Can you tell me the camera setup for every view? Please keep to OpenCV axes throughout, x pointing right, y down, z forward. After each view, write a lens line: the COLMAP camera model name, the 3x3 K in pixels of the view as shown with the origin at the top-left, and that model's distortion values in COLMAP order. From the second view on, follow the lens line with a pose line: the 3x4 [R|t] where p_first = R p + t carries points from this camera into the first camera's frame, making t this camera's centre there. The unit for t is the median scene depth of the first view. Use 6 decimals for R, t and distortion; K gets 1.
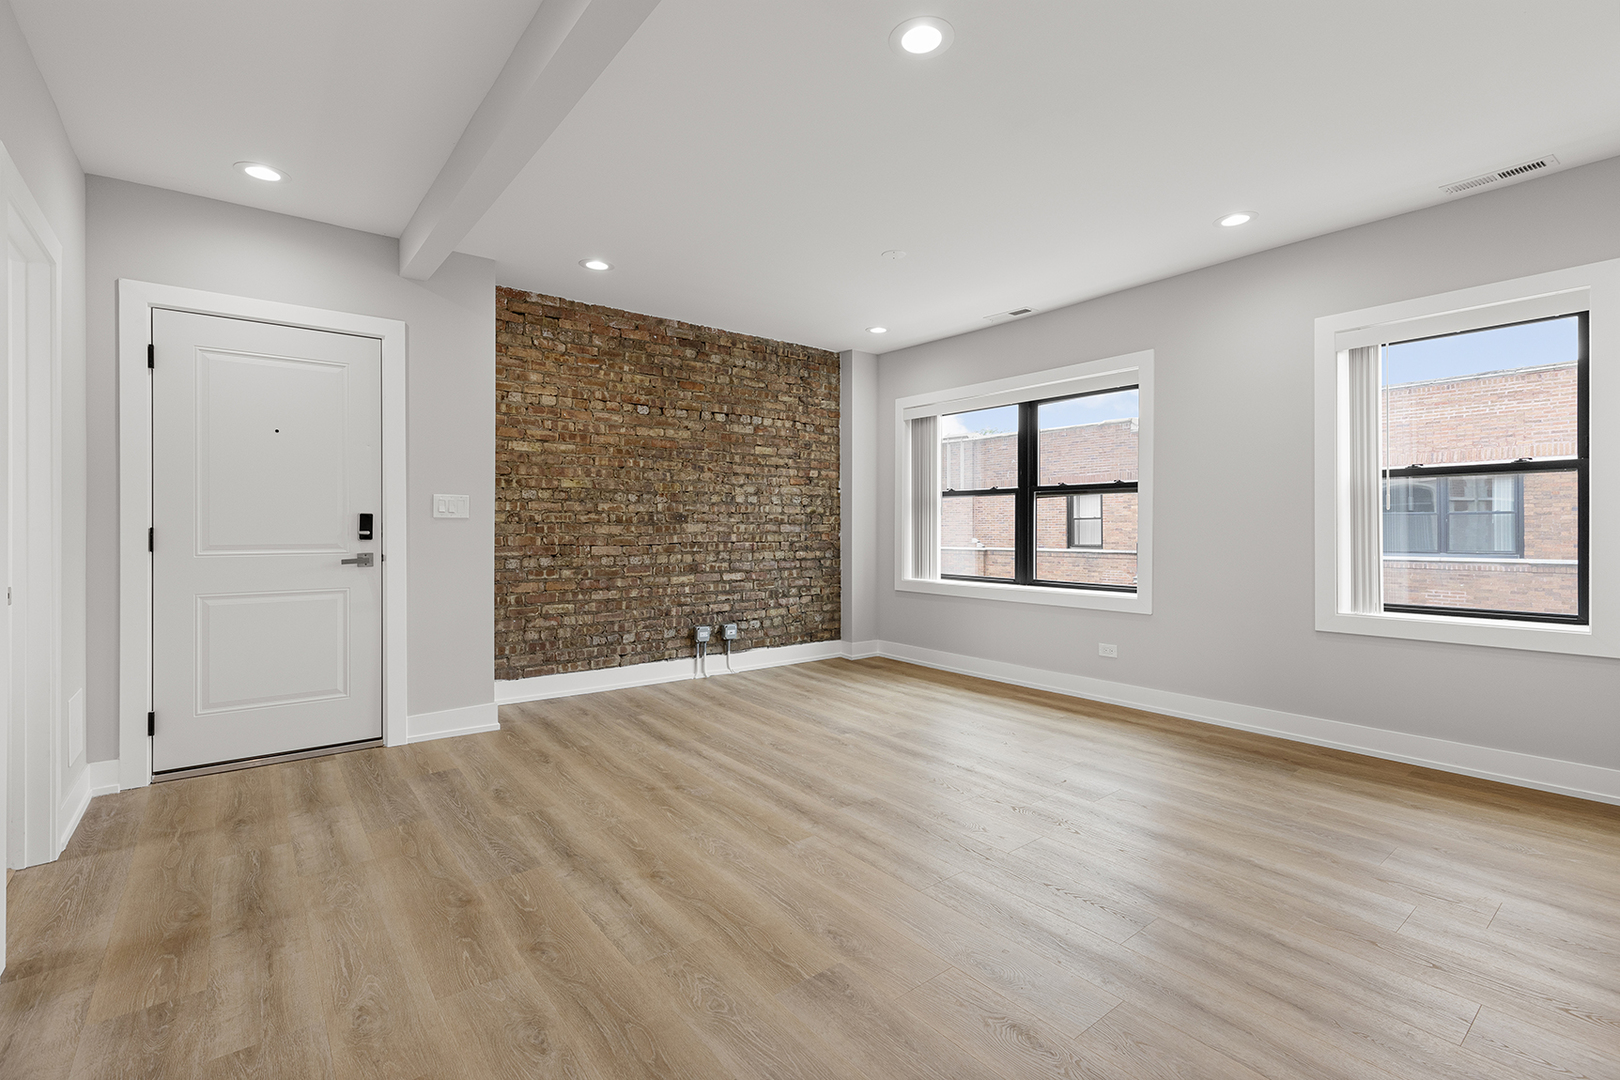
lens RADIAL K [[739.5, 0, 806.4], [0, 739.5, 532.9], [0, 0, 1]] dist [0.008187, -0.000315]
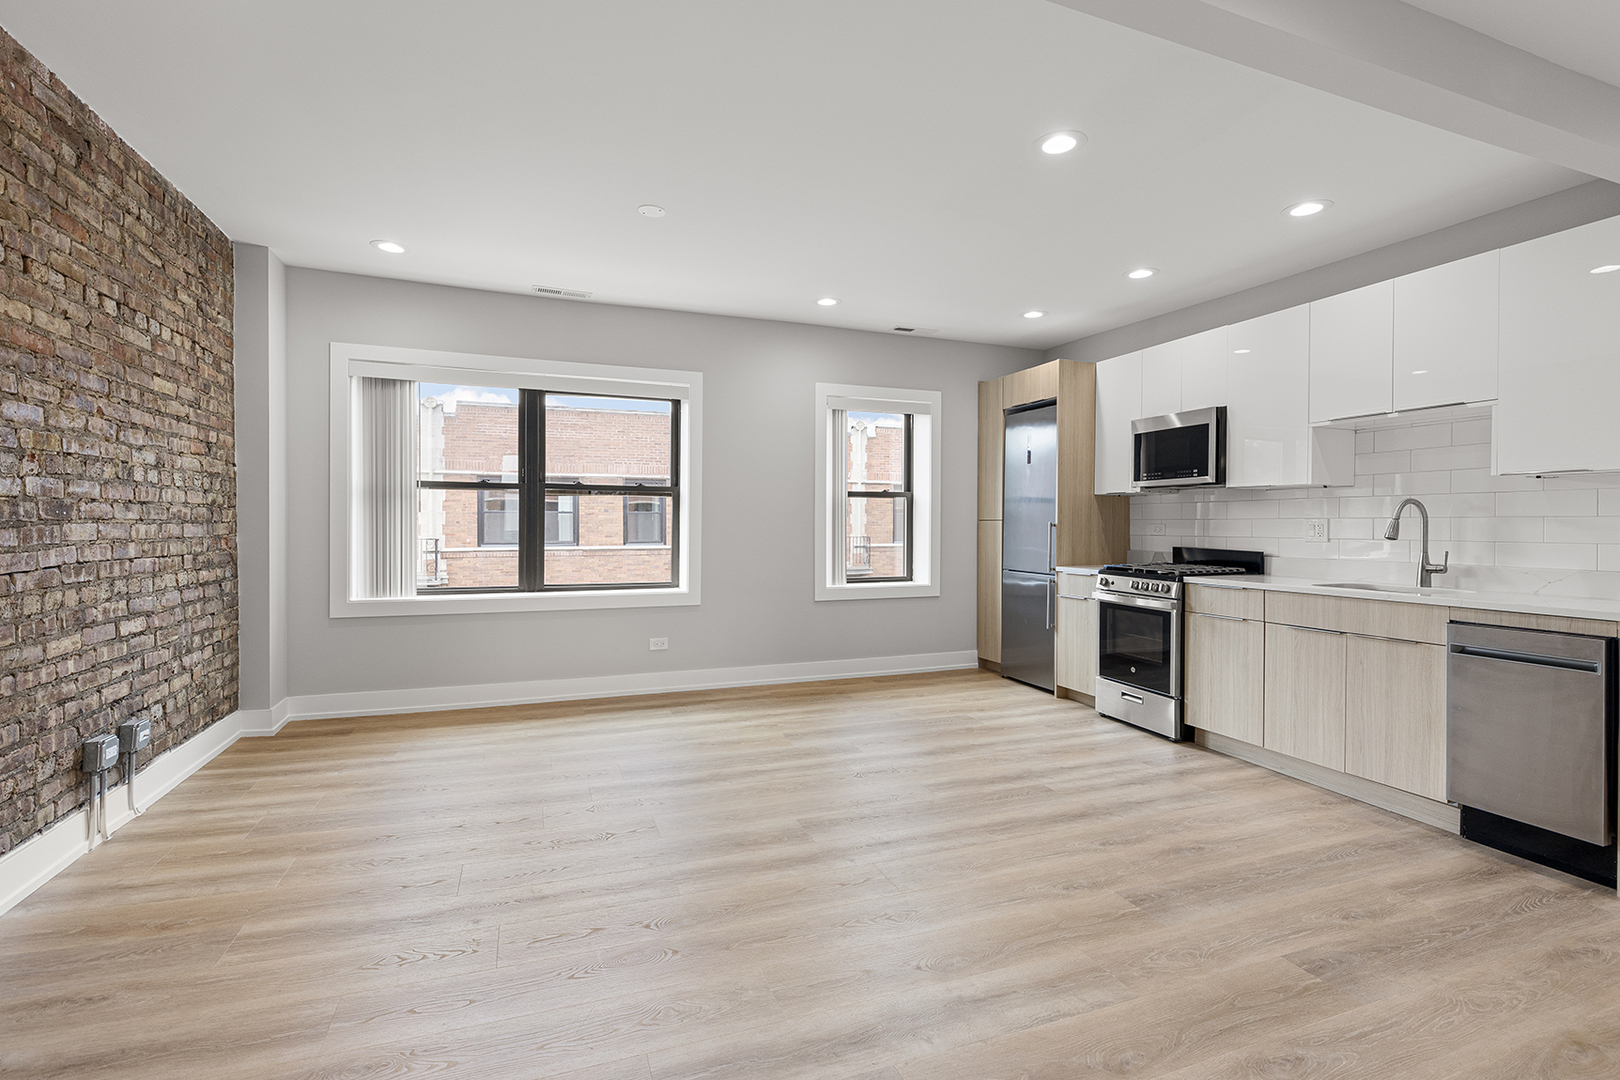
lens RADIAL K [[739.5, 0, 805.9], [0, 739.5, 534.2], [0, 0, 1]] dist [0.008187, -0.000315]
pose [[0.284497, -0.012978, 0.958589, -0.463510], [0.000699, 0.999911, 0.013330, -0.011160], [-0.958677, -0.003122, 0.284481, 0.415842]]
